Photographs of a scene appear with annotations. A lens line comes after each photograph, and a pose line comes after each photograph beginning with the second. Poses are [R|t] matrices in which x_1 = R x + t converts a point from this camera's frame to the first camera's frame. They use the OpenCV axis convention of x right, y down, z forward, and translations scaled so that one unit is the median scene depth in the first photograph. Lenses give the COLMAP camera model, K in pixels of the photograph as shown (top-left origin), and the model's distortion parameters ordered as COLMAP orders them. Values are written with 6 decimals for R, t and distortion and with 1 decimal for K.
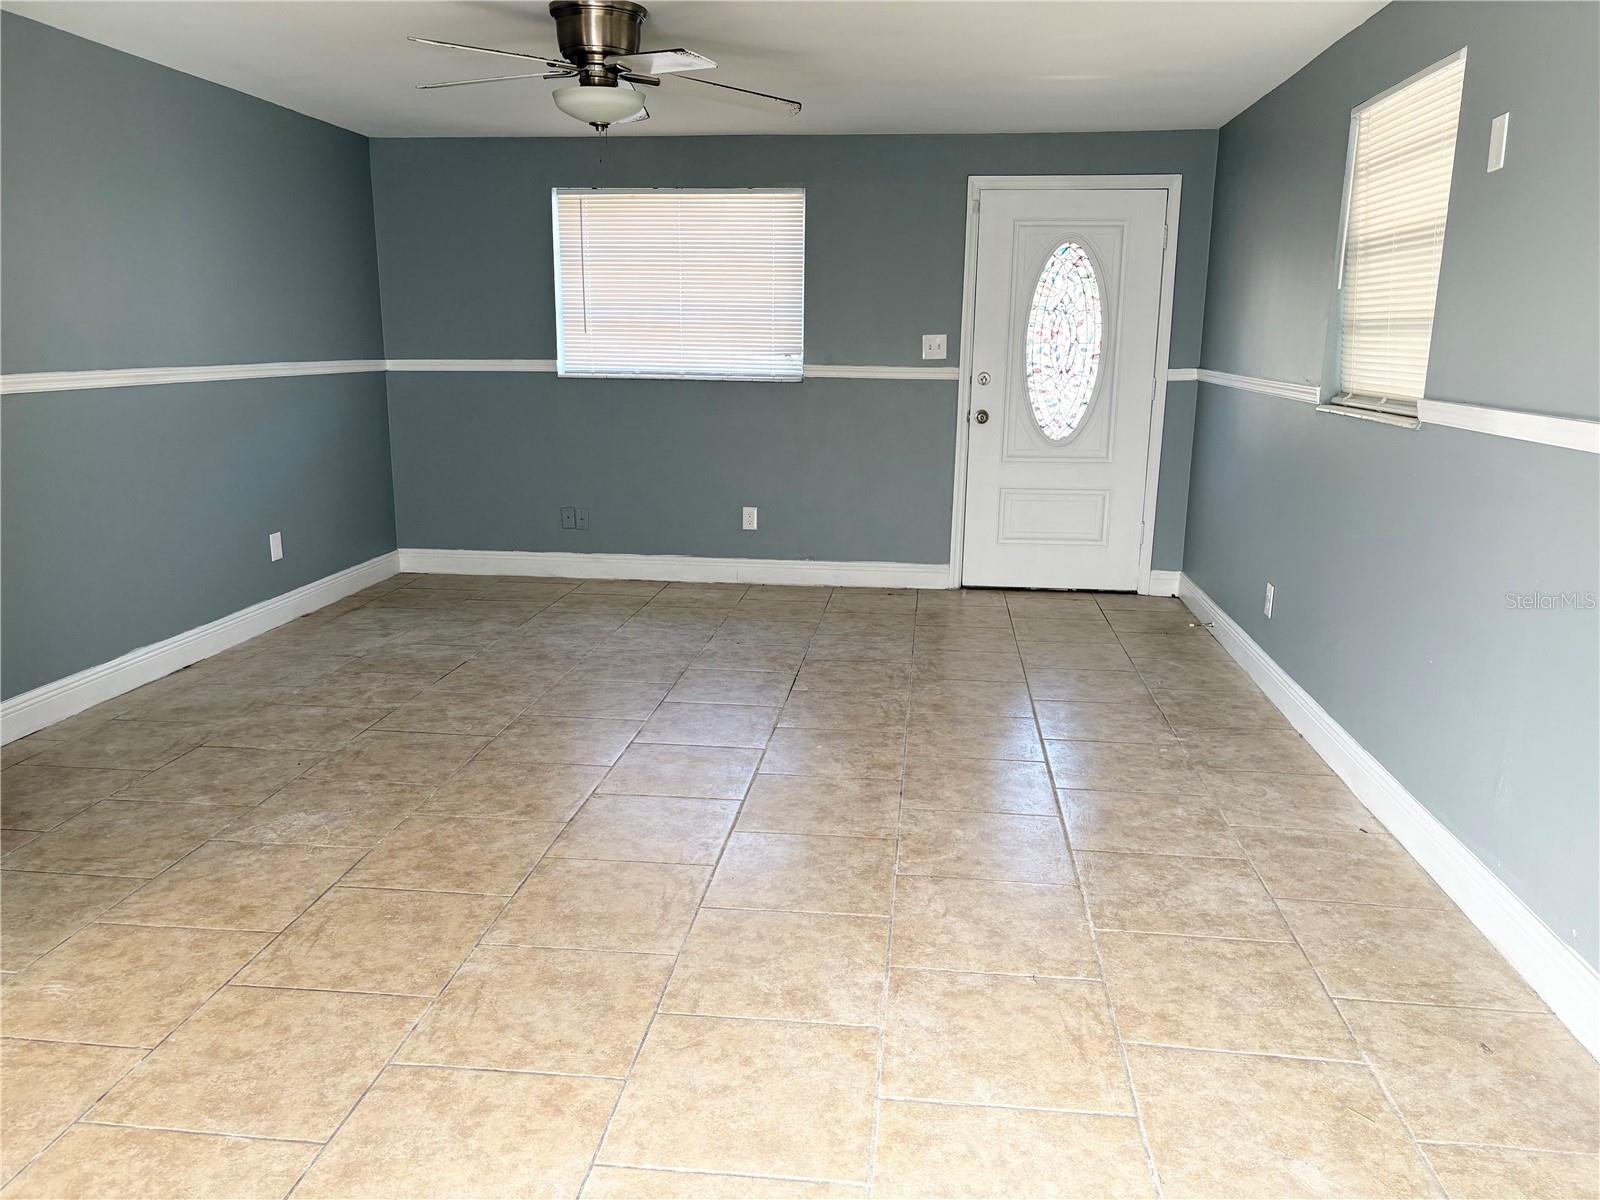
lens RADIAL K [[1223.6, 0, 796.2], [0, 1223.6, 598.7], [0, 0, 1]] dist [0.061650, -0.069320]
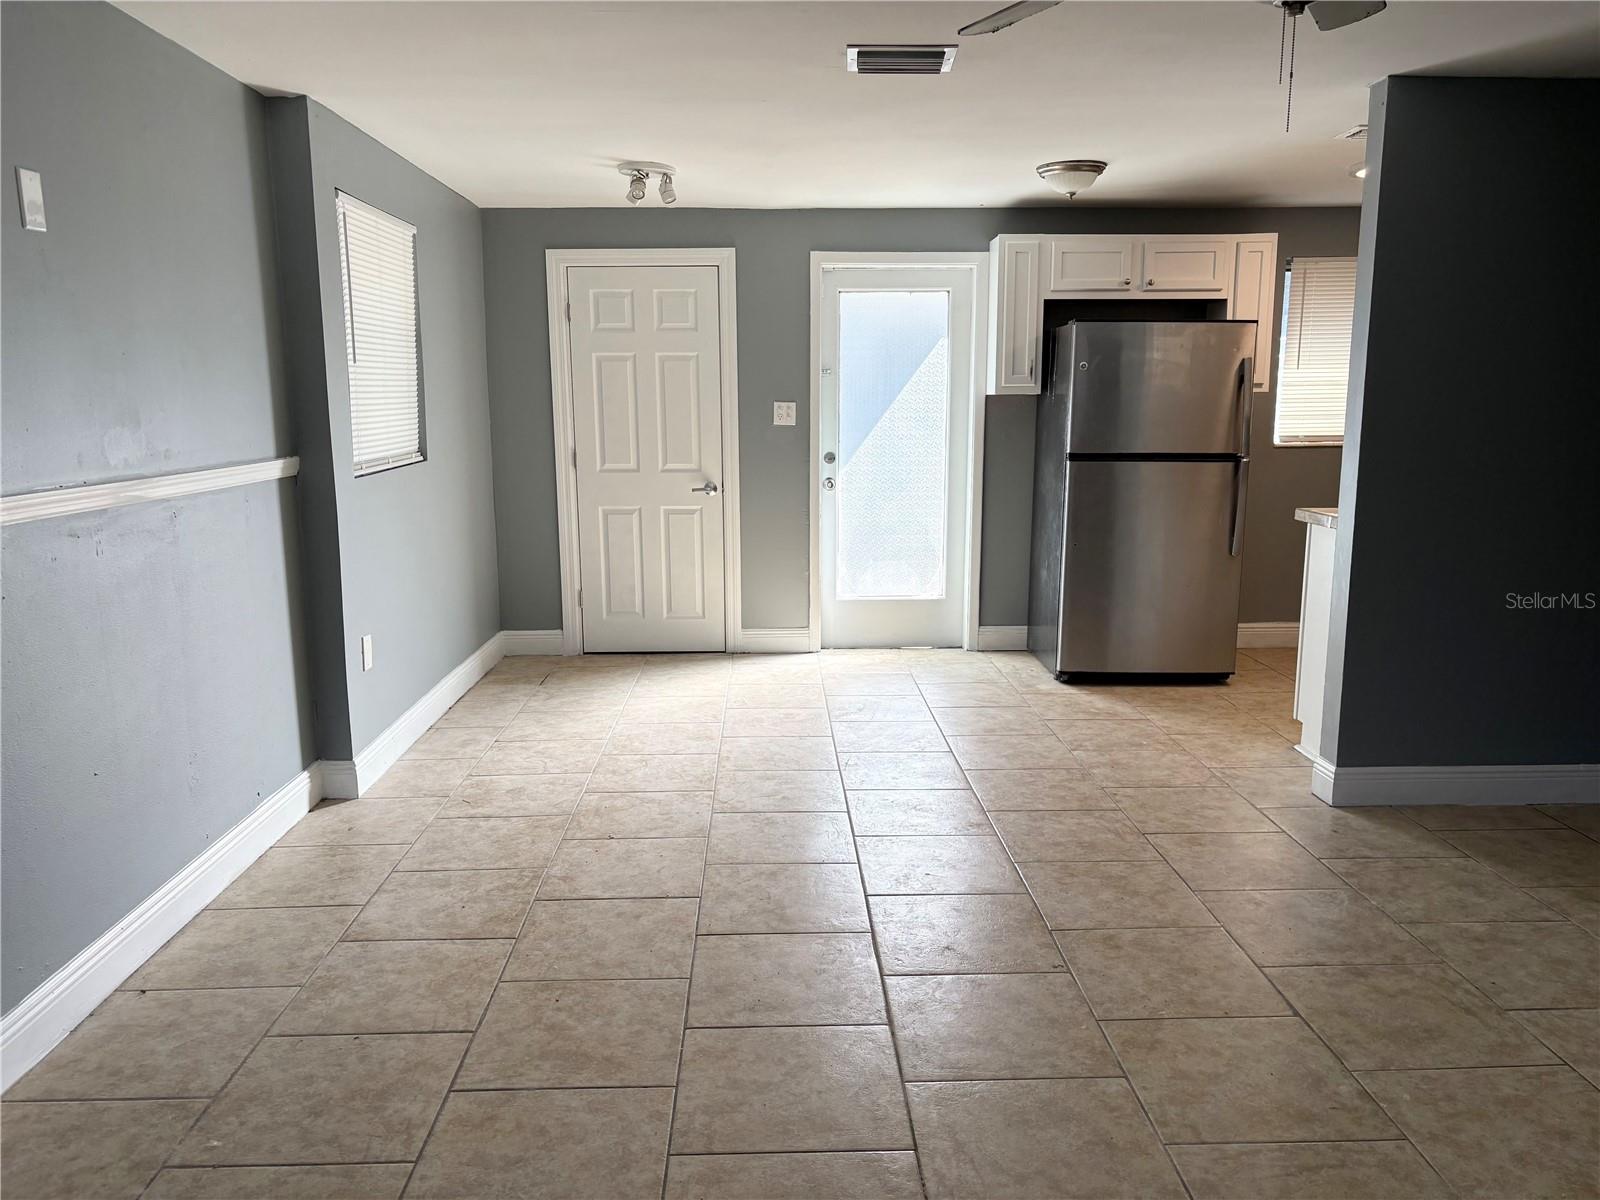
lens RADIAL K [[1223.6, 0, 804.0], [0, 1223.6, 605.8], [0, 0, 1]] dist [0.061650, -0.069320]
pose [[-0.989094, 0.021785, -0.145665, 0.133746], [-0.034398, 0.927483, 0.372279, -0.399450], [0.143212, 0.373230, -0.916619, 1.793850]]
